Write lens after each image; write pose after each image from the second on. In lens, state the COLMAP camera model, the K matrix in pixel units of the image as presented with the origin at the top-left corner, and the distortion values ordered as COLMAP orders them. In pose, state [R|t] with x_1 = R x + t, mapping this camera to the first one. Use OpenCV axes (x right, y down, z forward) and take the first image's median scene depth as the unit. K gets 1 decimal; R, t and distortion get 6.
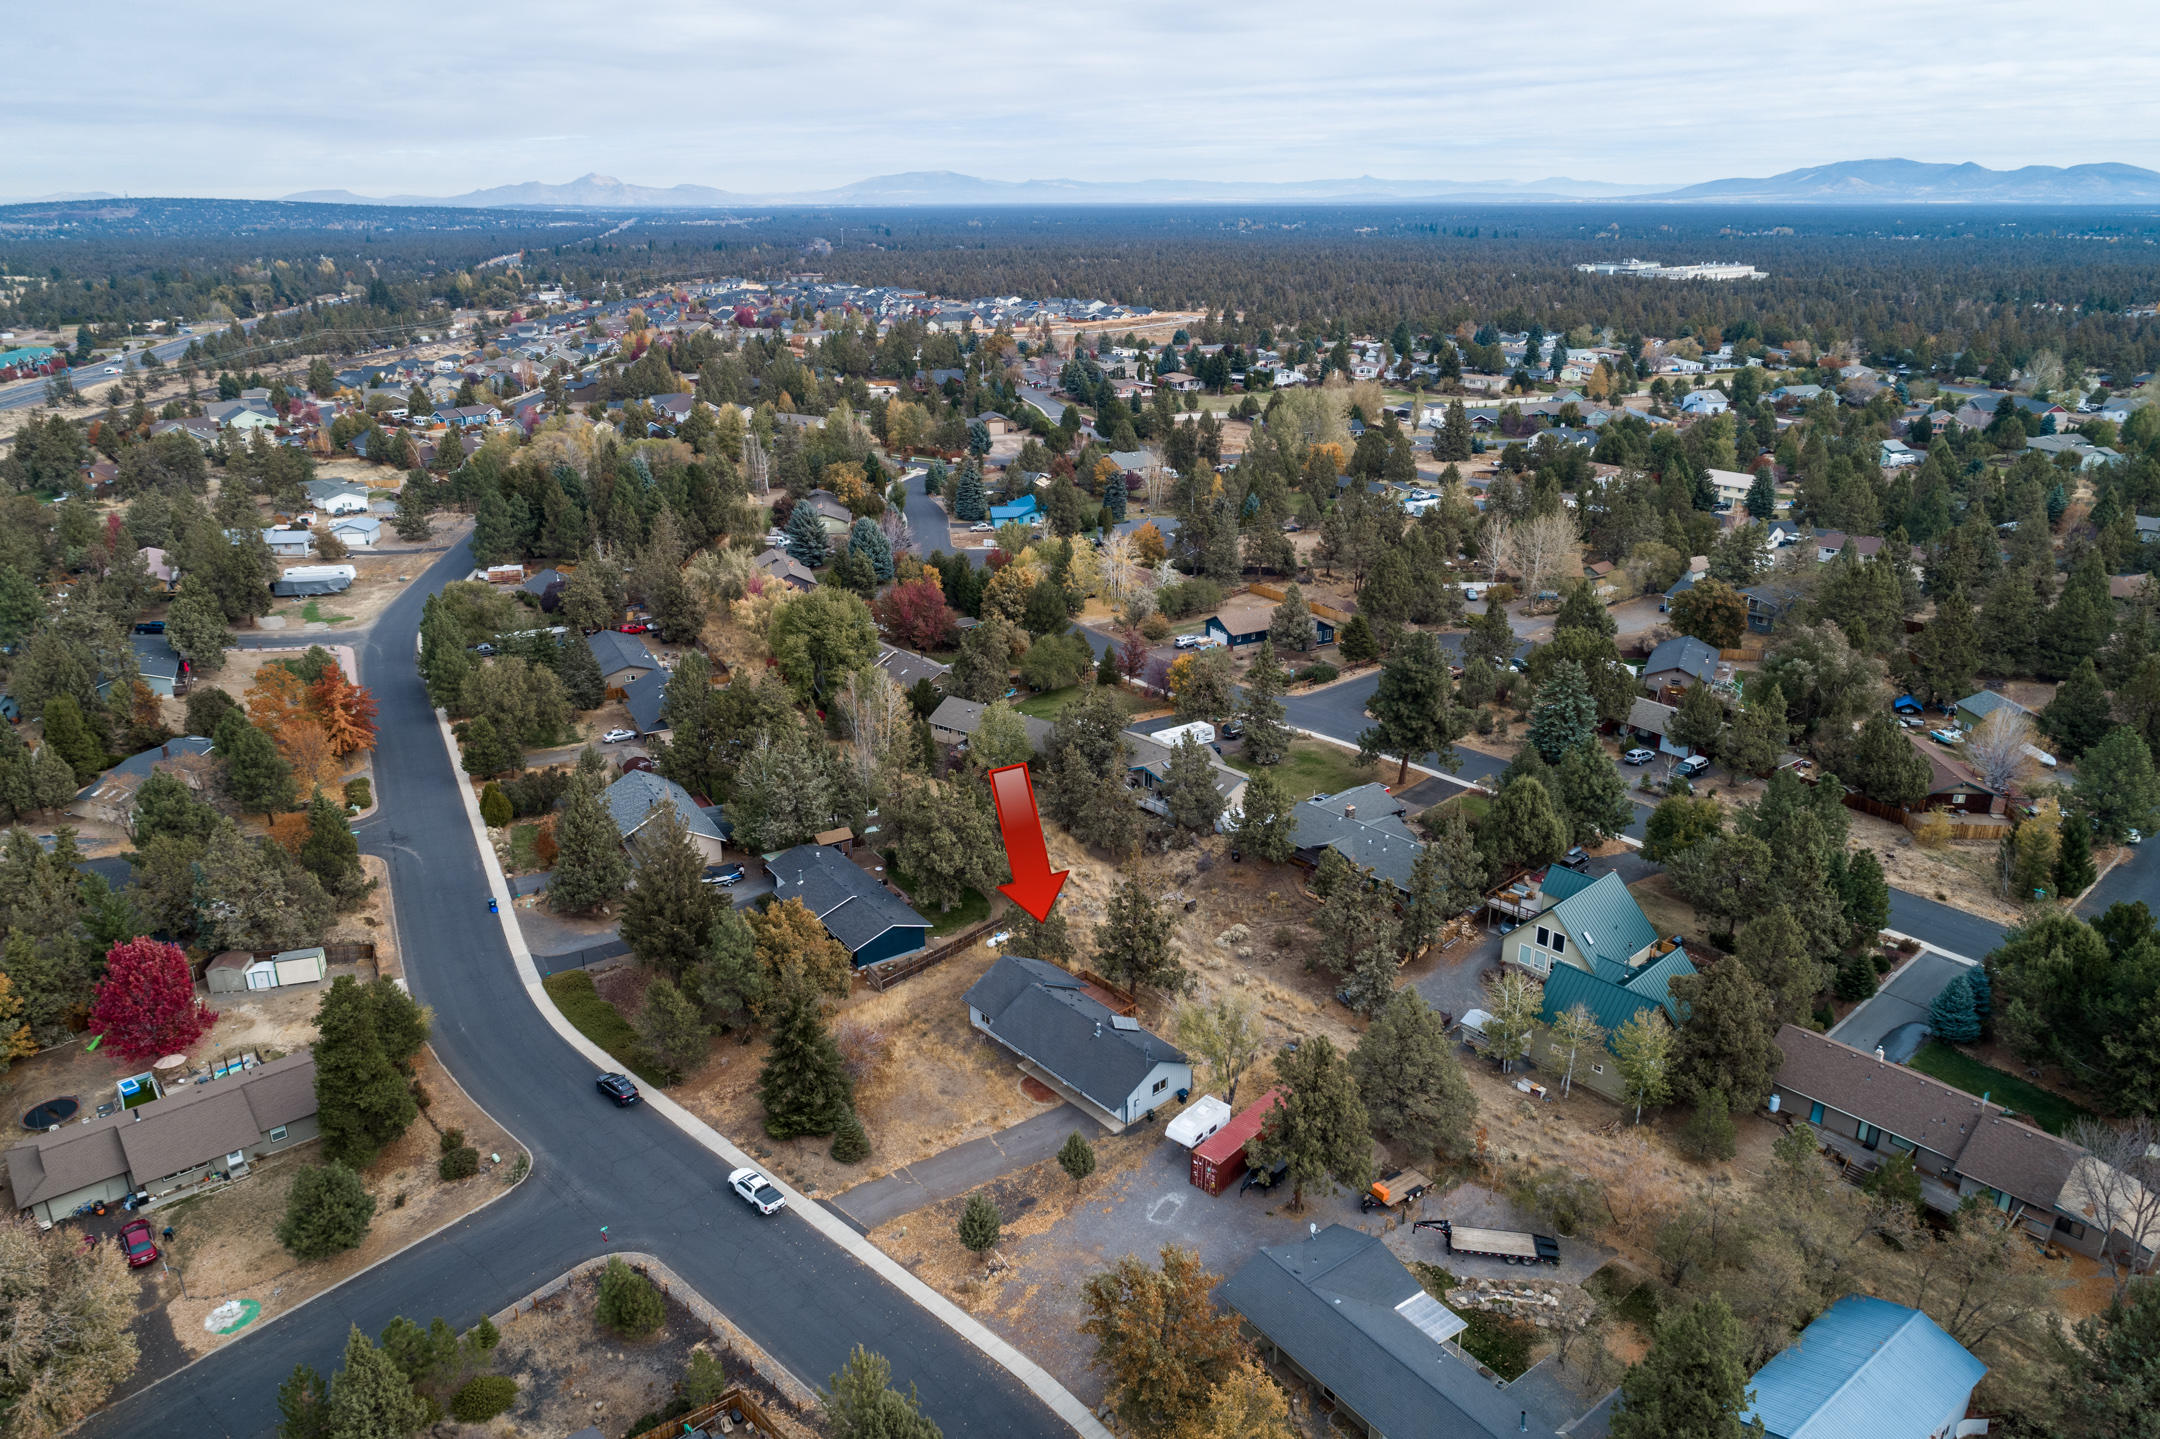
lens RADIAL K [[1467.6, 0, 1081.4], [0, 1467.6, 720.5], [0, 0, 1]] dist [-0.009659, 0.004679]
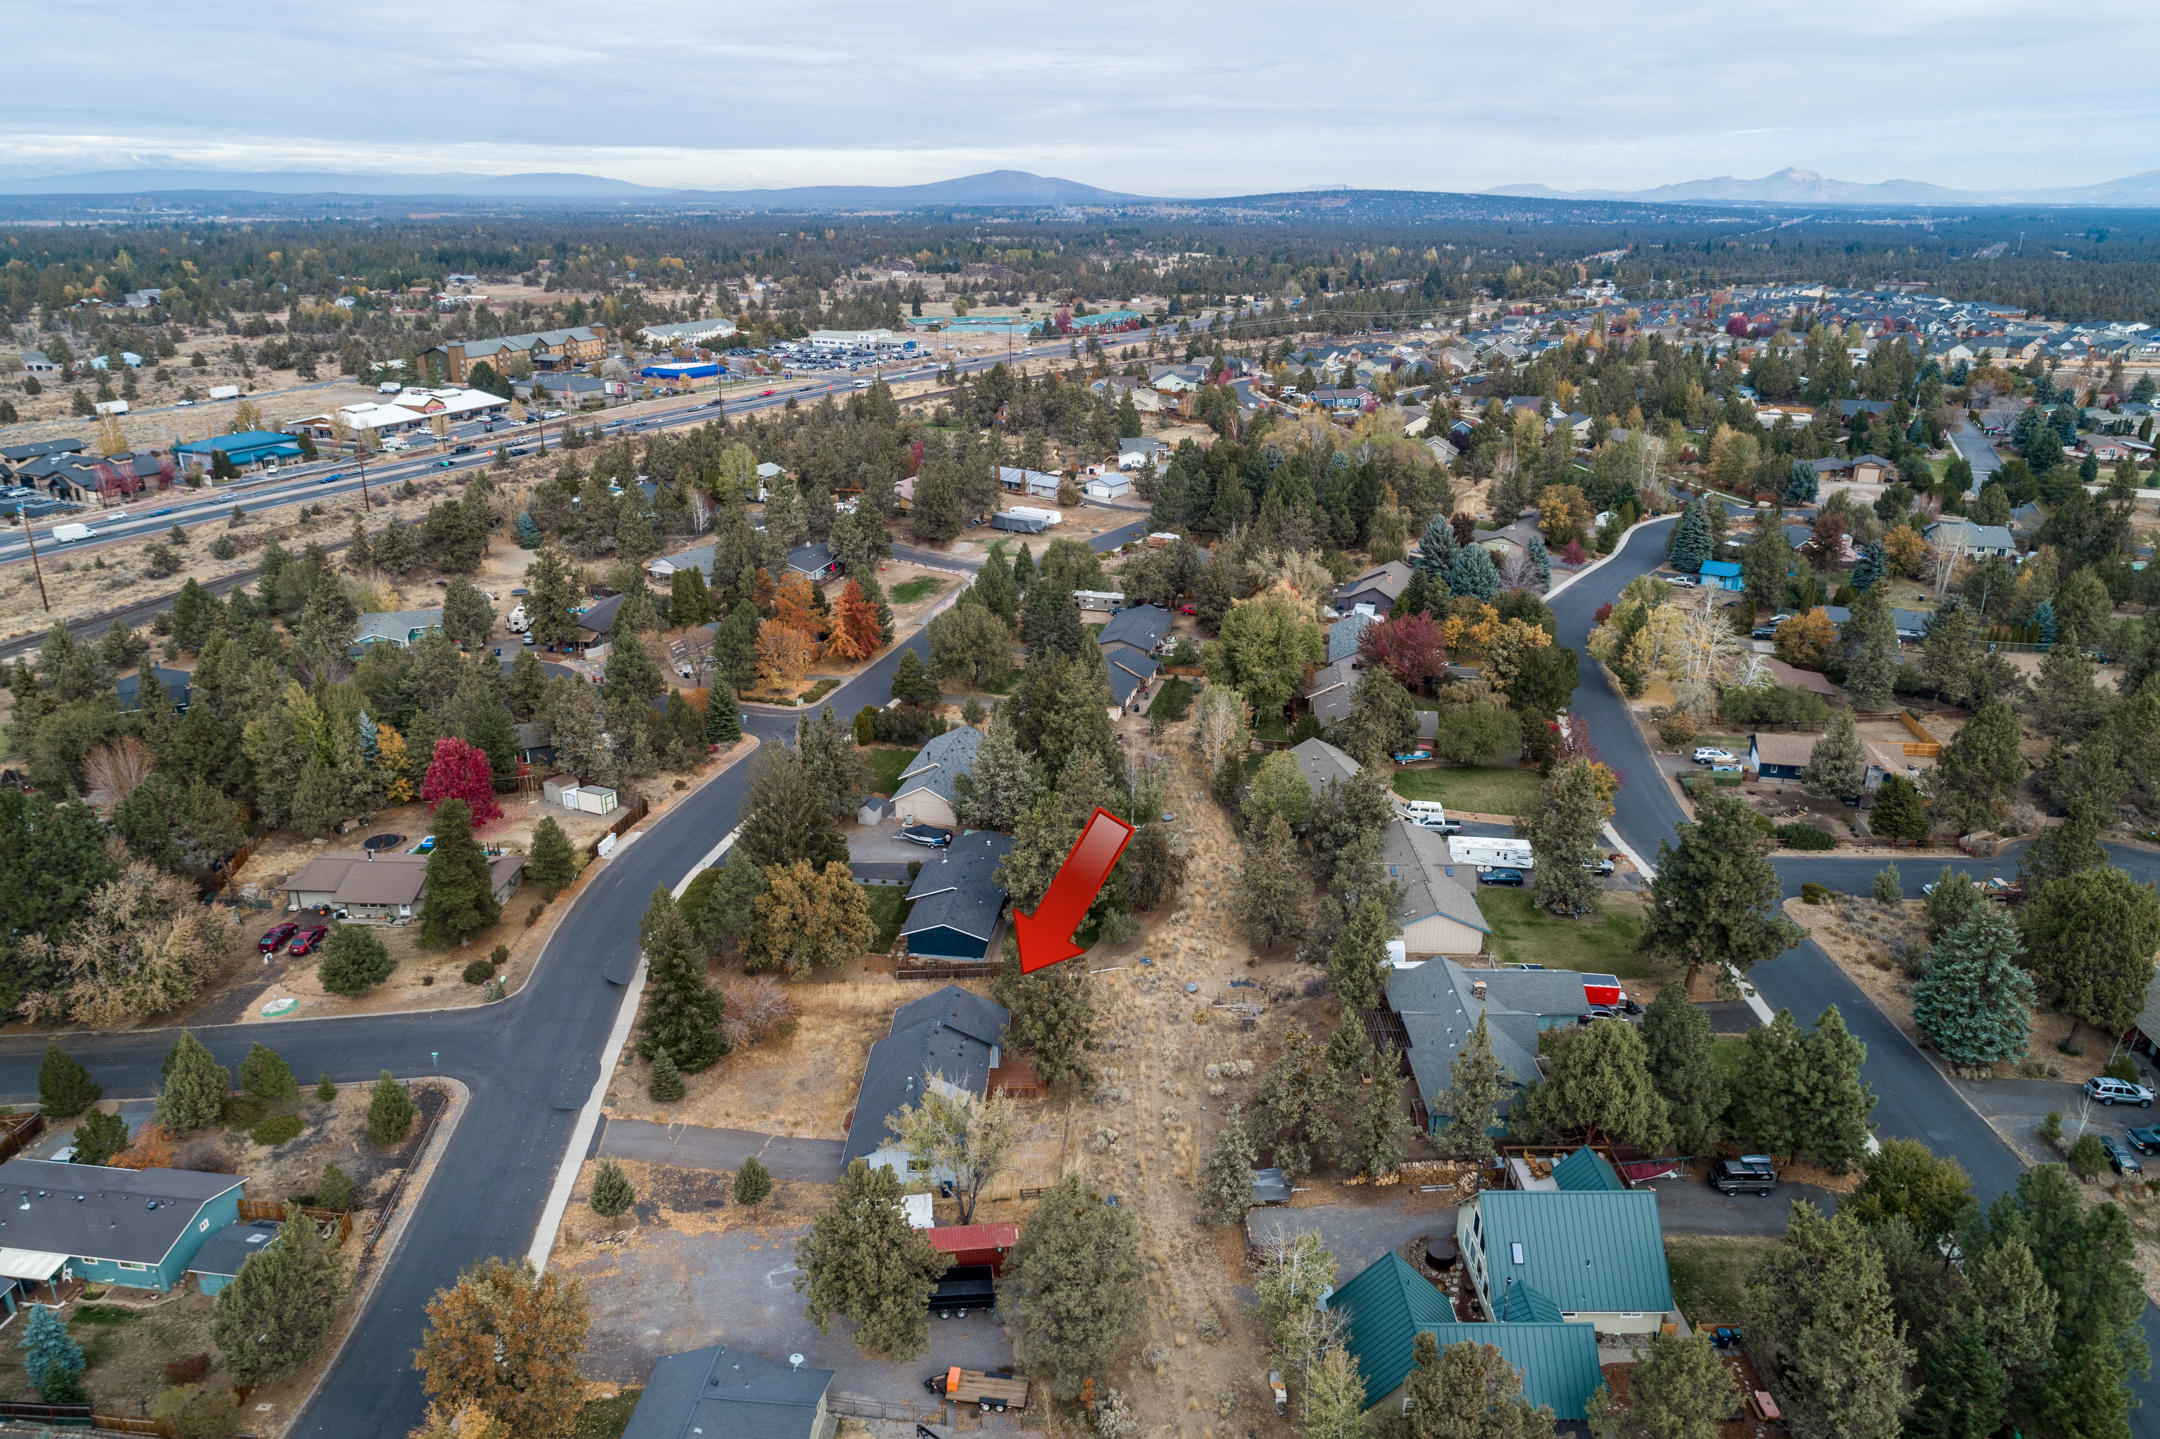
lens RADIAL K [[1467.6, 0, 1080.6], [0, 1467.6, 718.0], [0, 0, 1]] dist [-0.009659, 0.004679]
pose [[0.729595, 0.235802, -0.641941, 0.534207], [-0.234548, 0.968021, 0.089005, -0.104868], [0.642400, 0.085628, 0.761571, 0.280431]]
